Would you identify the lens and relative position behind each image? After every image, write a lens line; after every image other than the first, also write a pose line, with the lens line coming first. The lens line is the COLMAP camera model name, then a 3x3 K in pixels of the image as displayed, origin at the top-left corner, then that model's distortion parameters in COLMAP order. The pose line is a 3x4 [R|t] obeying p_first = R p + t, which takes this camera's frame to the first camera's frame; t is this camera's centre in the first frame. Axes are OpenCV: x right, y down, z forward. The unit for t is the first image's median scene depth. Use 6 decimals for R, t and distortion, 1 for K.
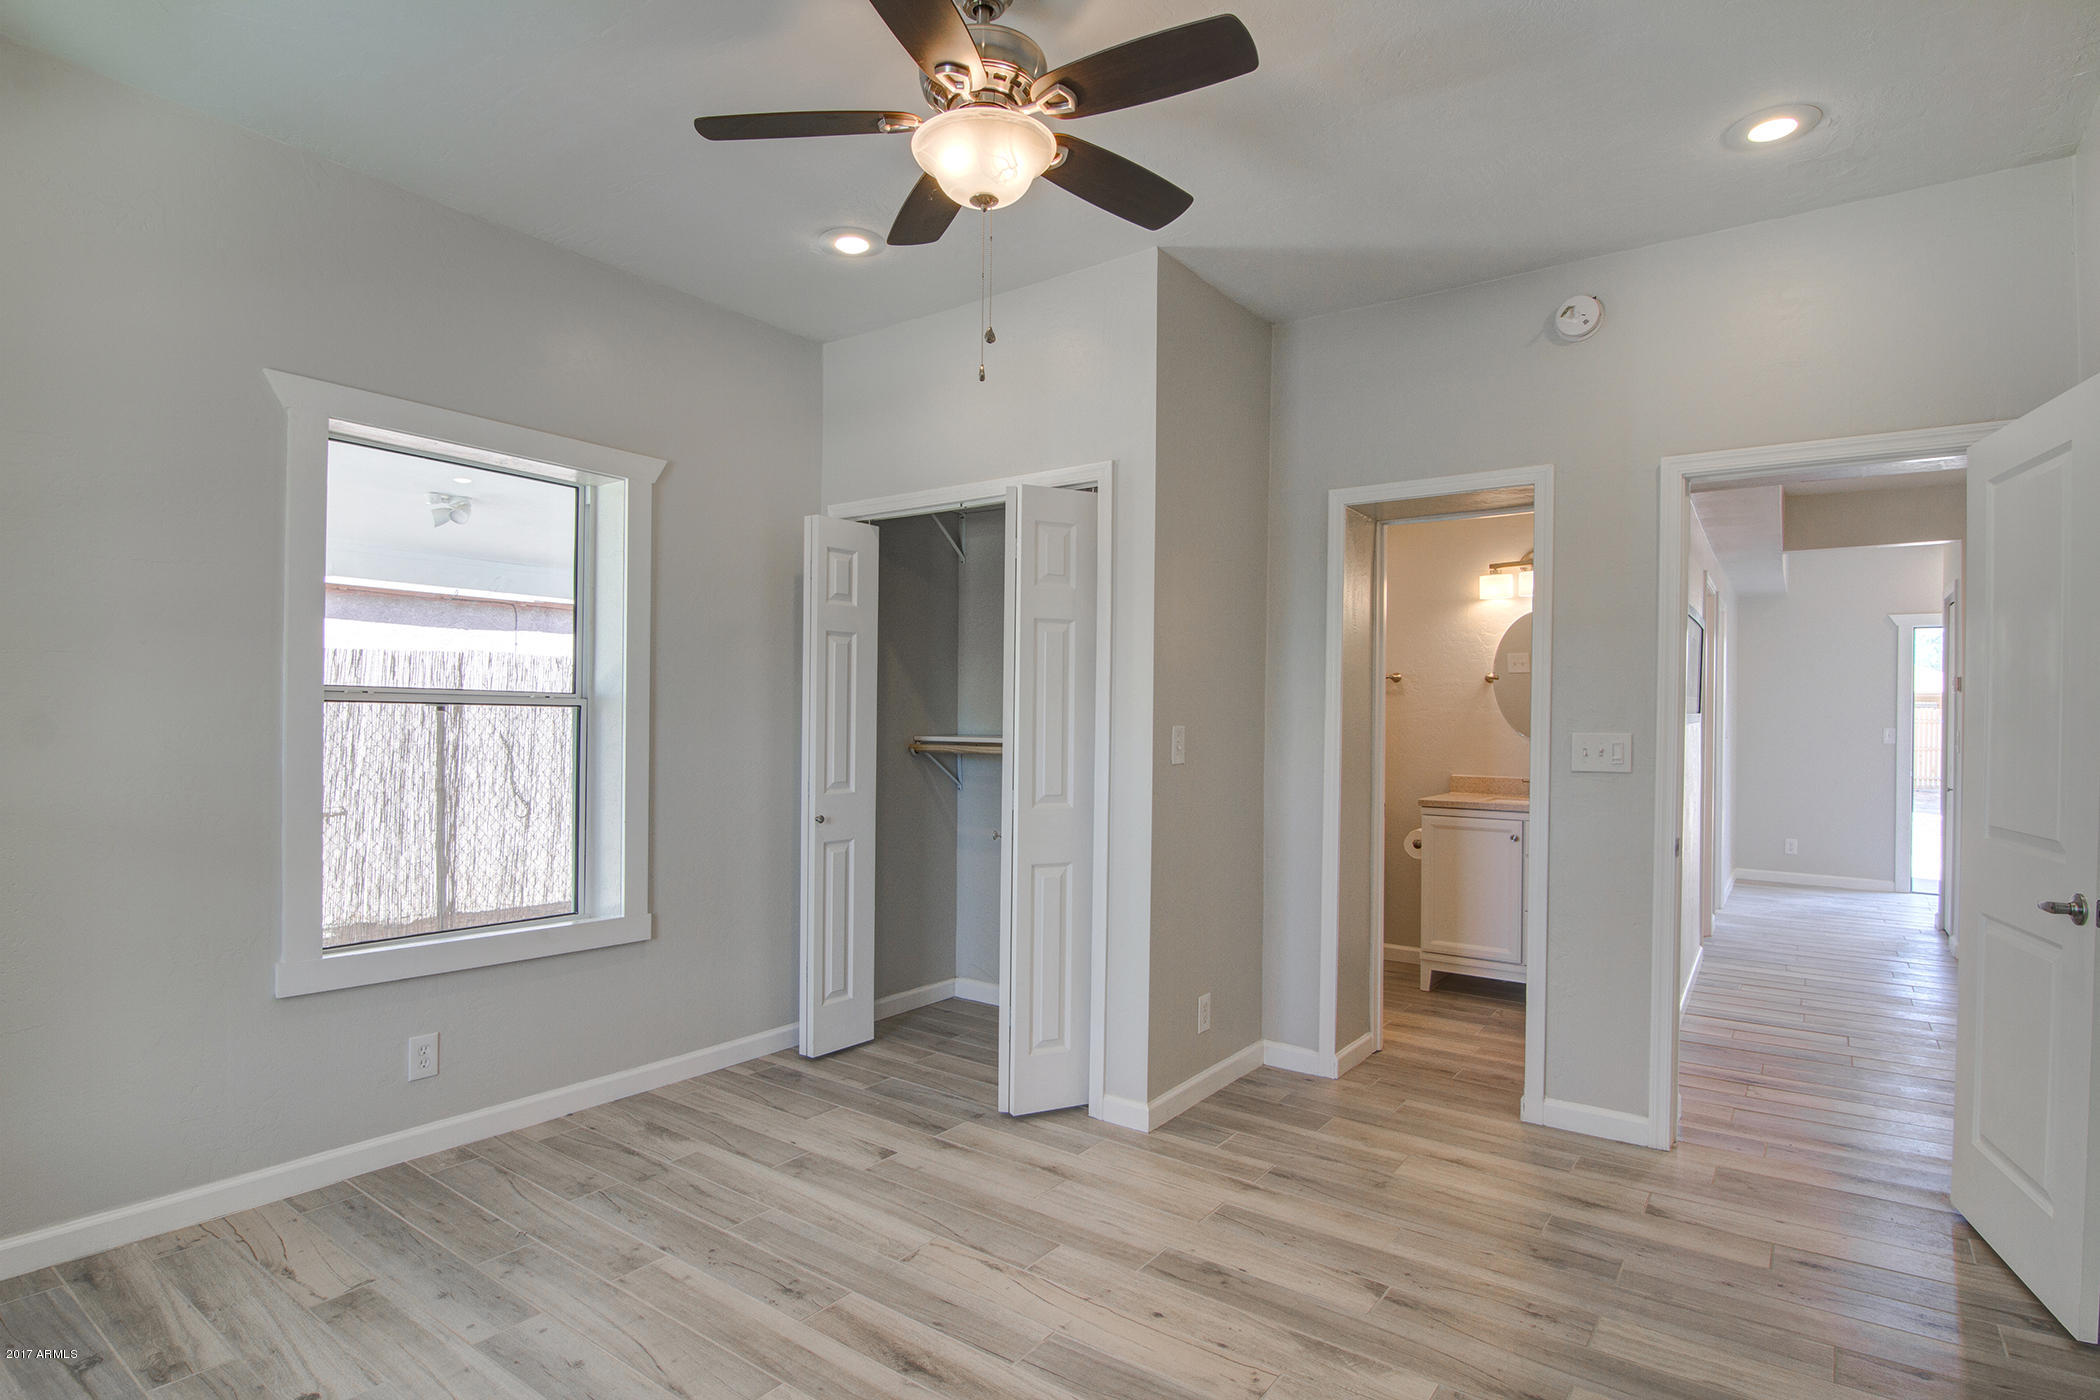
lens RADIAL K [[1078.1, 0, 1030.1], [0, 1078.1, 710.3], [0, 0, 1]] dist [-0.010503, -0.010031]
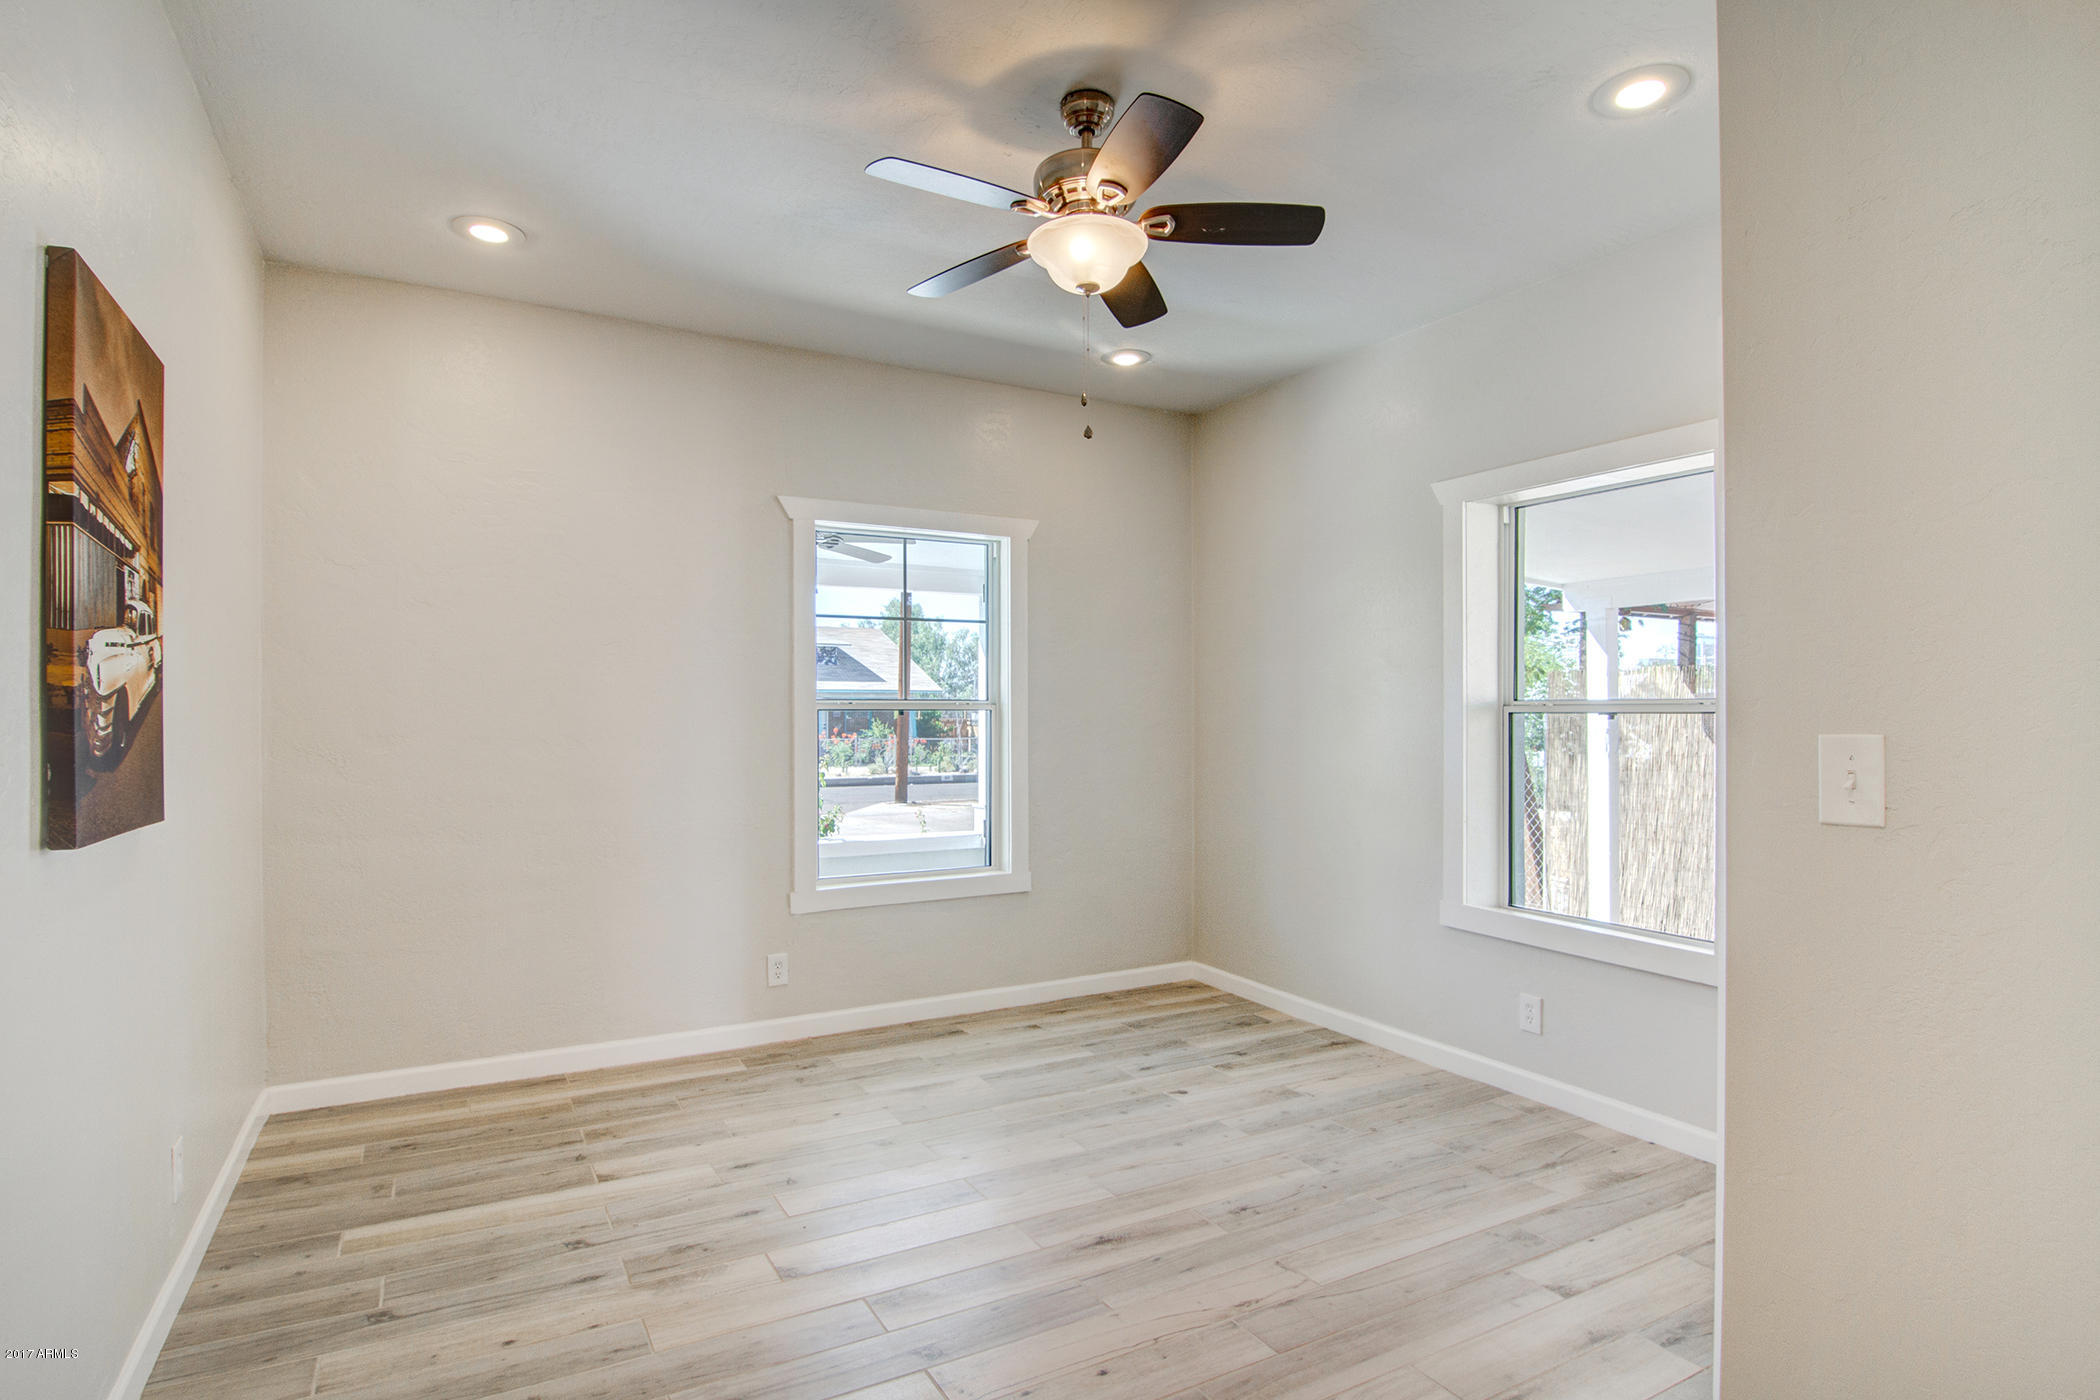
lens RADIAL K [[1078.1, 0, 1045.1], [0, 1078.1, 705.6], [0, 0, 1]] dist [-0.010503, -0.010031]
pose [[-0.402521, -0.023117, -0.915119, 0.779296], [-0.001879, 0.999700, -0.024427, 0.015837], [0.915409, -0.008113, -0.402444, 1.049232]]
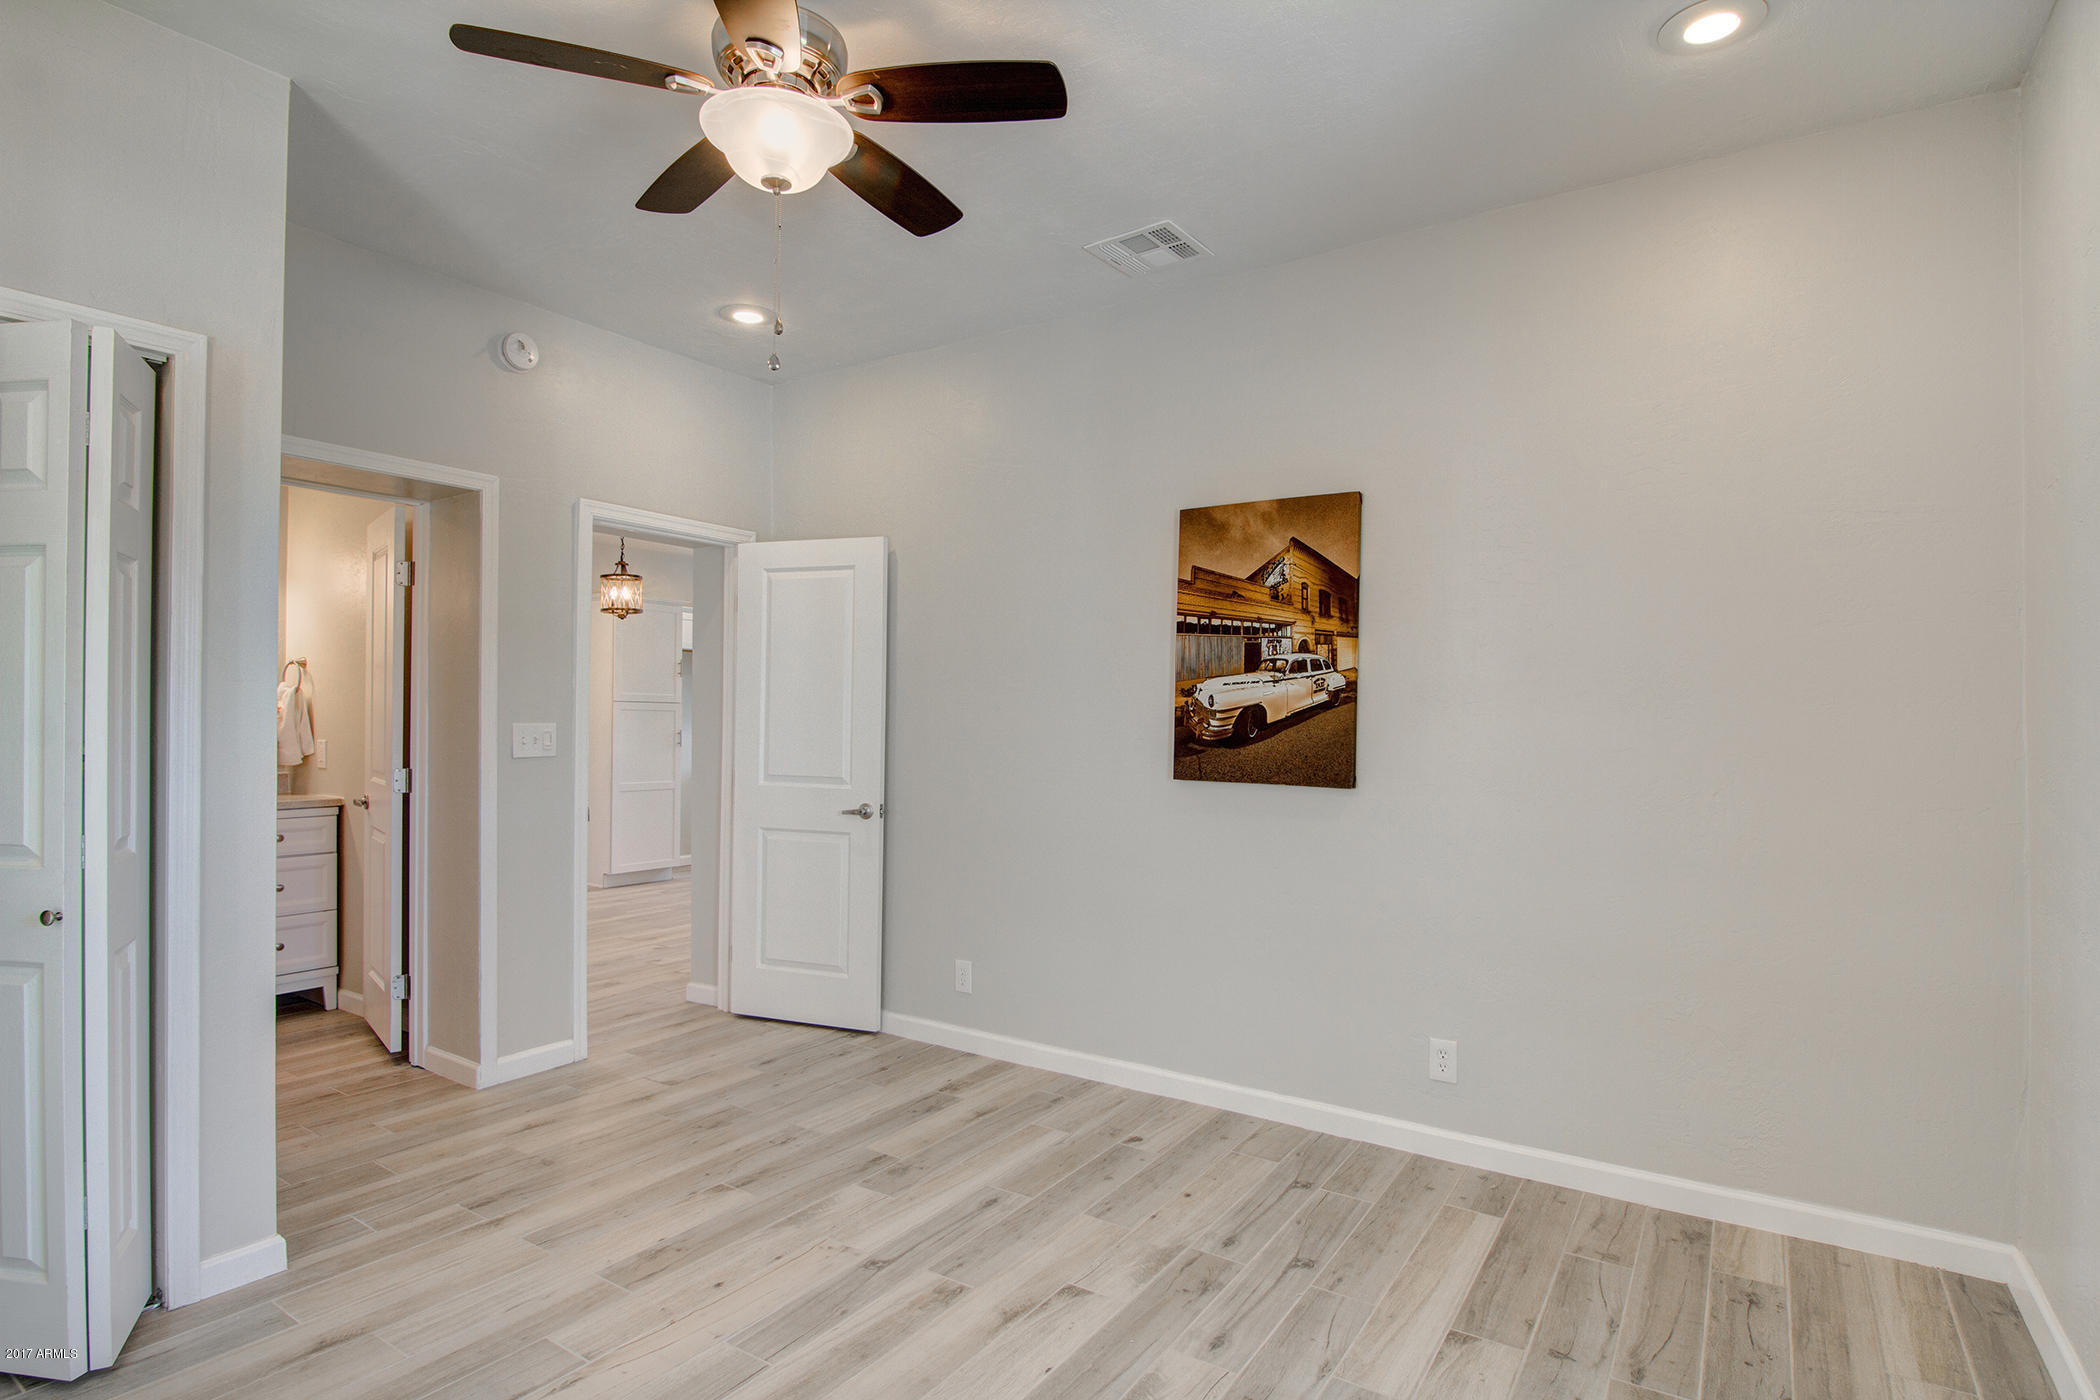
lens RADIAL K [[1078.1, 0, 1060.2], [0, 1078.1, 704.3], [0, 0, 1]] dist [-0.010503, -0.010031]
pose [[-0.066516, 0.000615, 0.997785, -0.750815], [-0.012738, 0.999918, -0.001465, -0.005512], [-0.997704, -0.012807, -0.066502, 0.588535]]
